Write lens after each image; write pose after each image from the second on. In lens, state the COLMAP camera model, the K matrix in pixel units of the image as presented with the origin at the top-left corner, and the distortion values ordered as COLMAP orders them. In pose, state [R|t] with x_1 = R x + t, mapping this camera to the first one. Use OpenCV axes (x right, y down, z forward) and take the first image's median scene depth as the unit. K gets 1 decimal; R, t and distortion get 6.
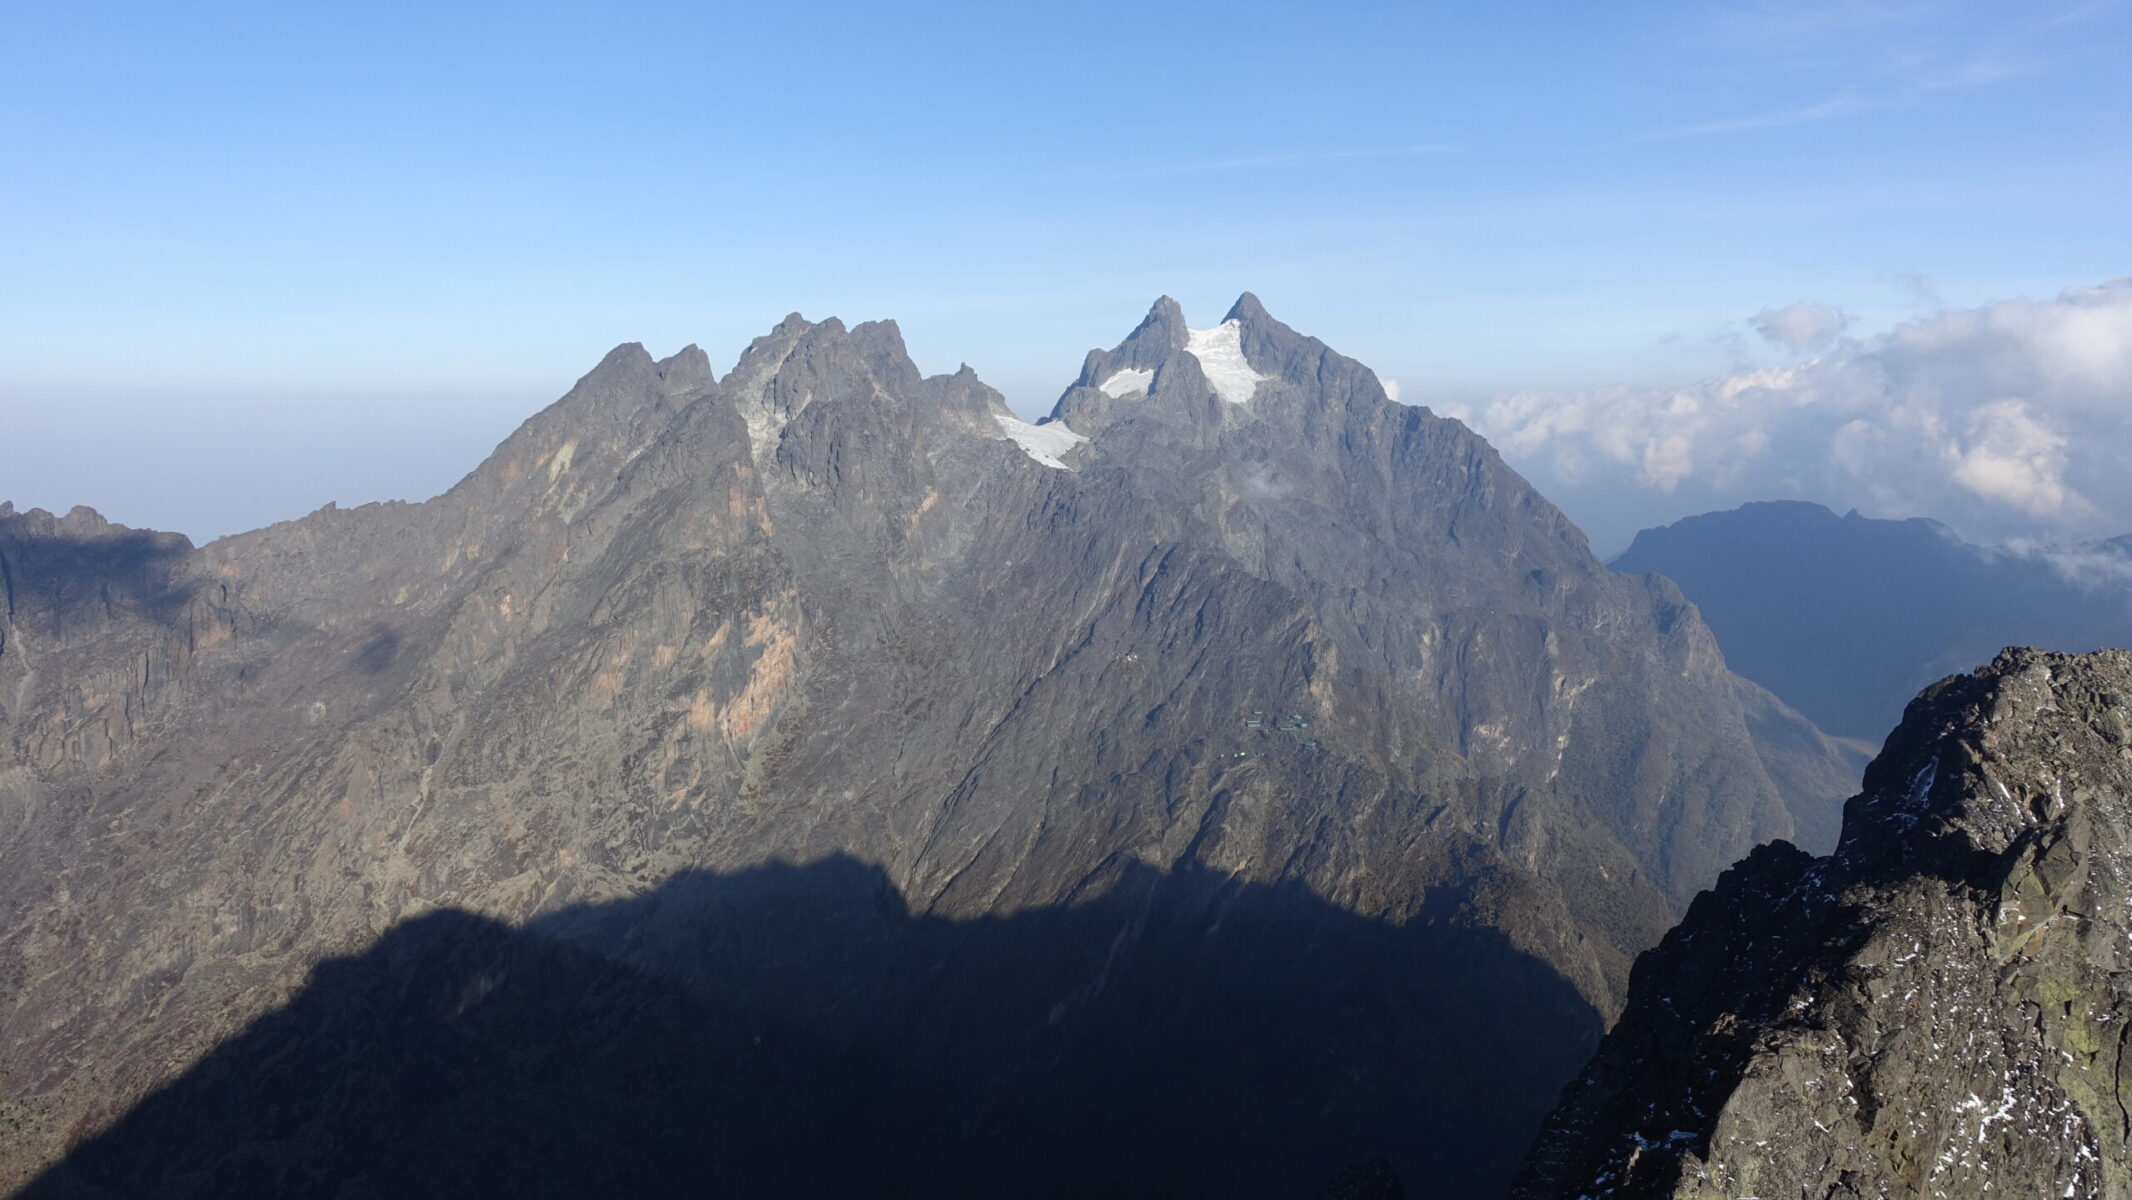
lens RADIAL K [[1455.6, 0, 1061.3], [0, 1455.6, 595.1], [0, 0, 1]] dist [0.030087, -0.004262]
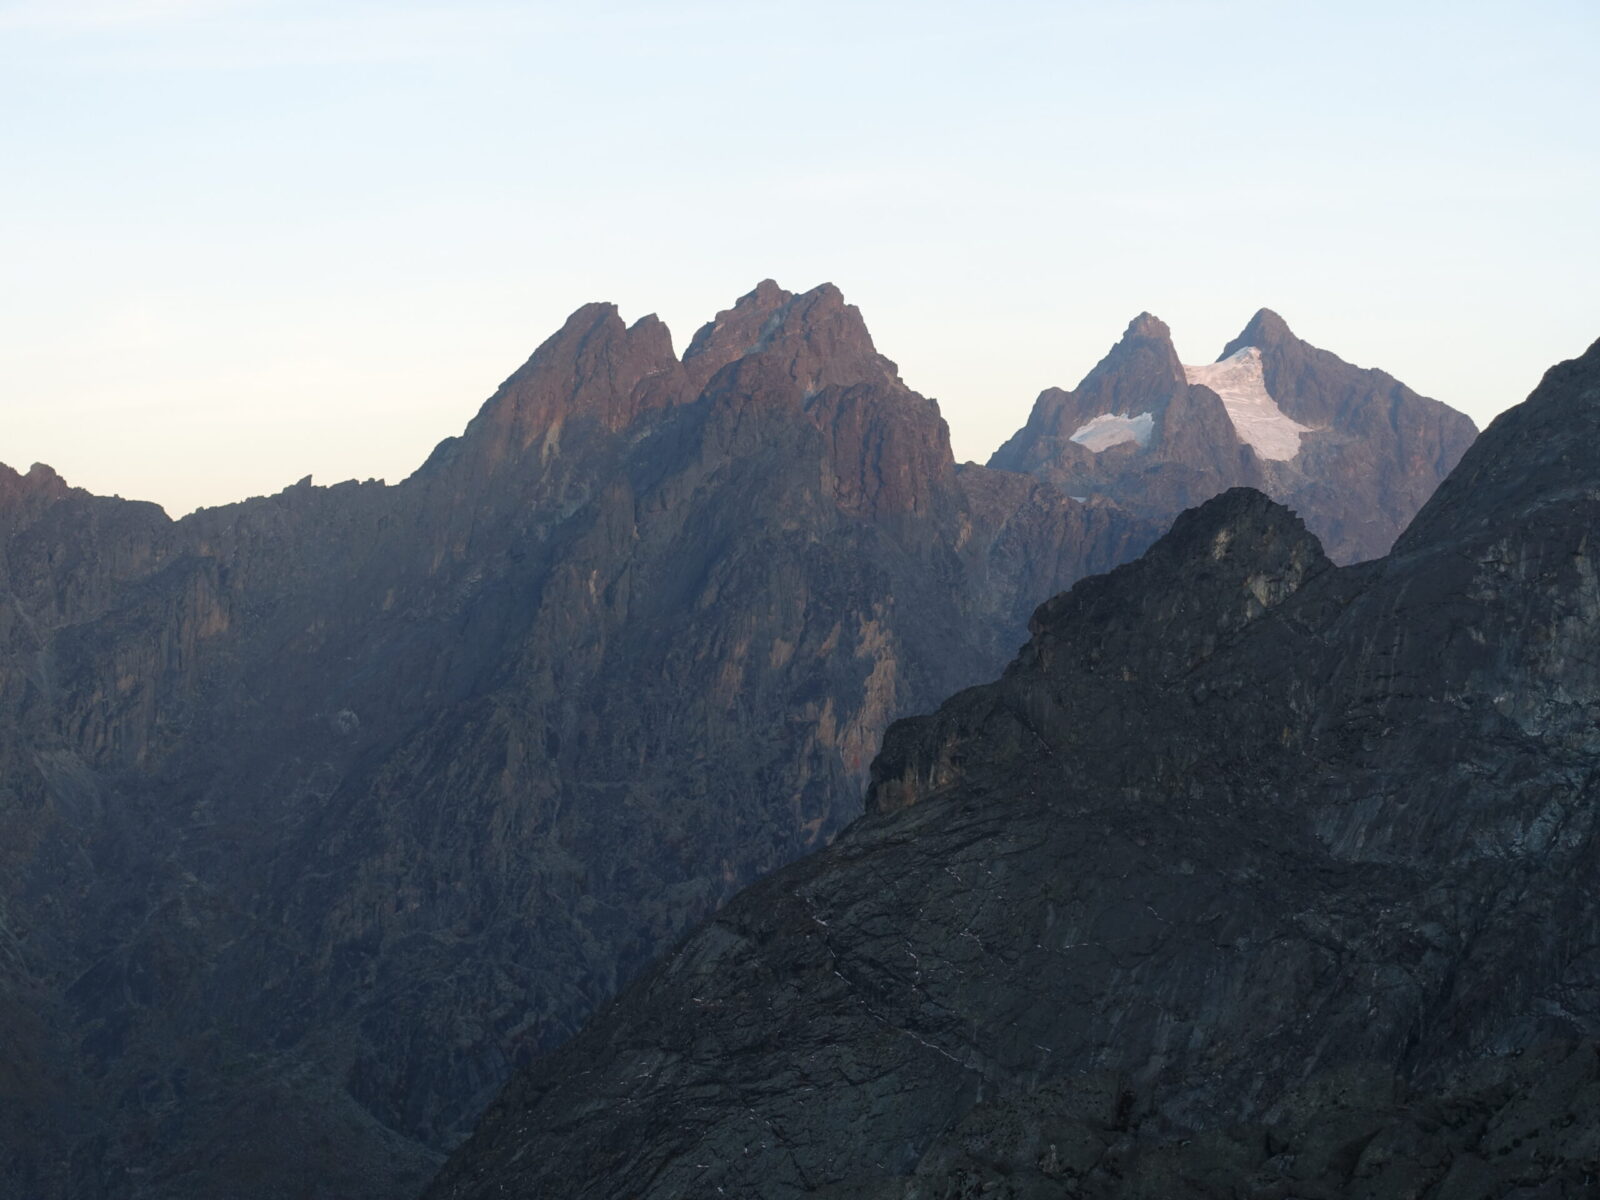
lens RADIAL K [[2498.0, 0, 801.8], [0, 2498.0, 601.4], [0, 0, 1]] dist [0.020523, 0.000000]
pose [[0.999929, -0.002477, 0.011658, -0.261234], [0.003869, 0.992648, -0.120971, 0.164996], [-0.011273, 0.121008, 0.992588, -0.300551]]
